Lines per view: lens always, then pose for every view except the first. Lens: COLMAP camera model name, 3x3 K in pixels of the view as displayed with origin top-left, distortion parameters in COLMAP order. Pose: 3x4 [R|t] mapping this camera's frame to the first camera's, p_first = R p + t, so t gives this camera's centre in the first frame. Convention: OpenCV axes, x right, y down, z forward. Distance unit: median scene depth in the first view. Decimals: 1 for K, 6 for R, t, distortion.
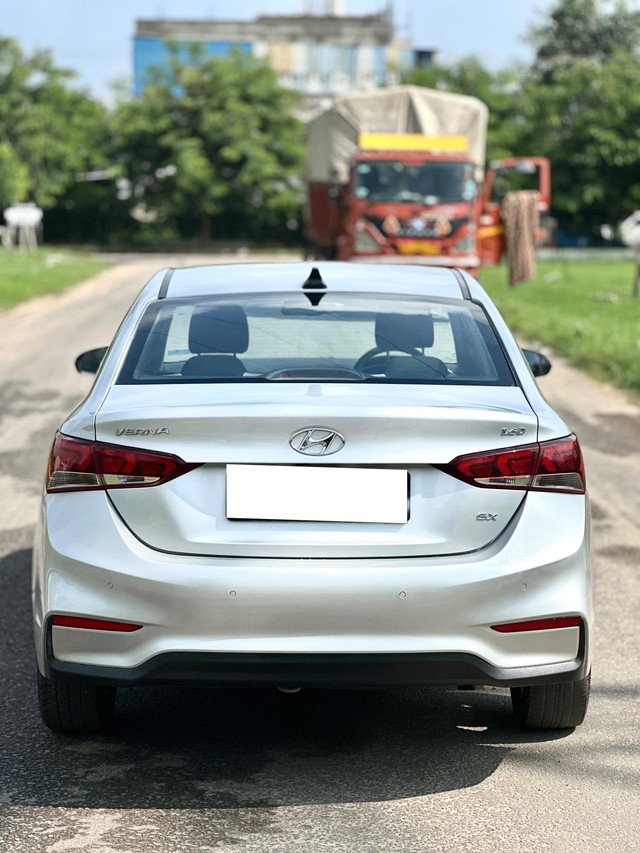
lens RADIAL K [[1881.9, 0, 320.0], [0, 1881.9, 426.5], [0, 0, 1]] dist [0.085916, 0.211071]
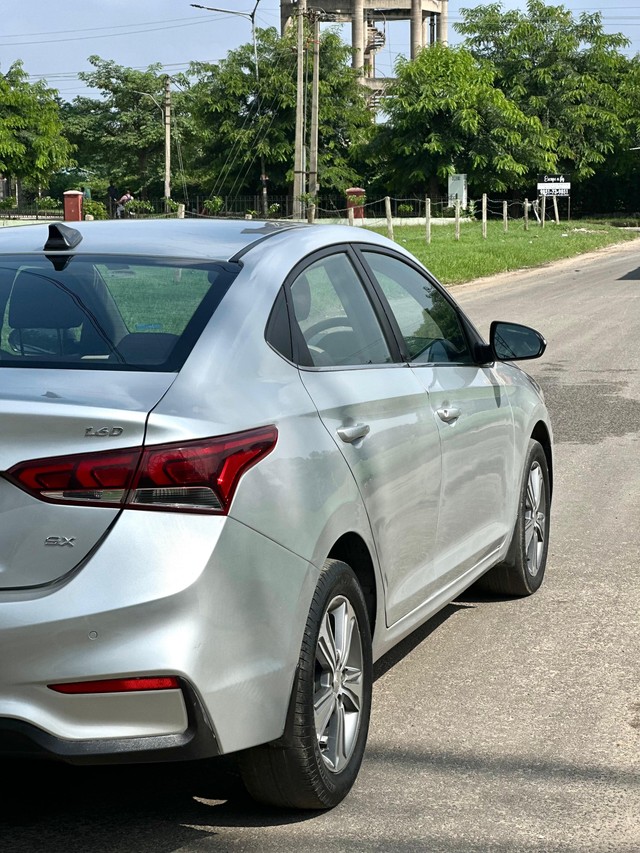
lens RADIAL K [[1881.9, 0, 320.0], [0, 1881.9, 426.5], [0, 0, 1]] dist [0.085916, 0.211071]
pose [[0.950258, 0.014512, -0.311124, 0.419838], [-0.010122, 0.999825, 0.015721, -0.012255], [0.311298, -0.011790, 0.950239, 0.293305]]
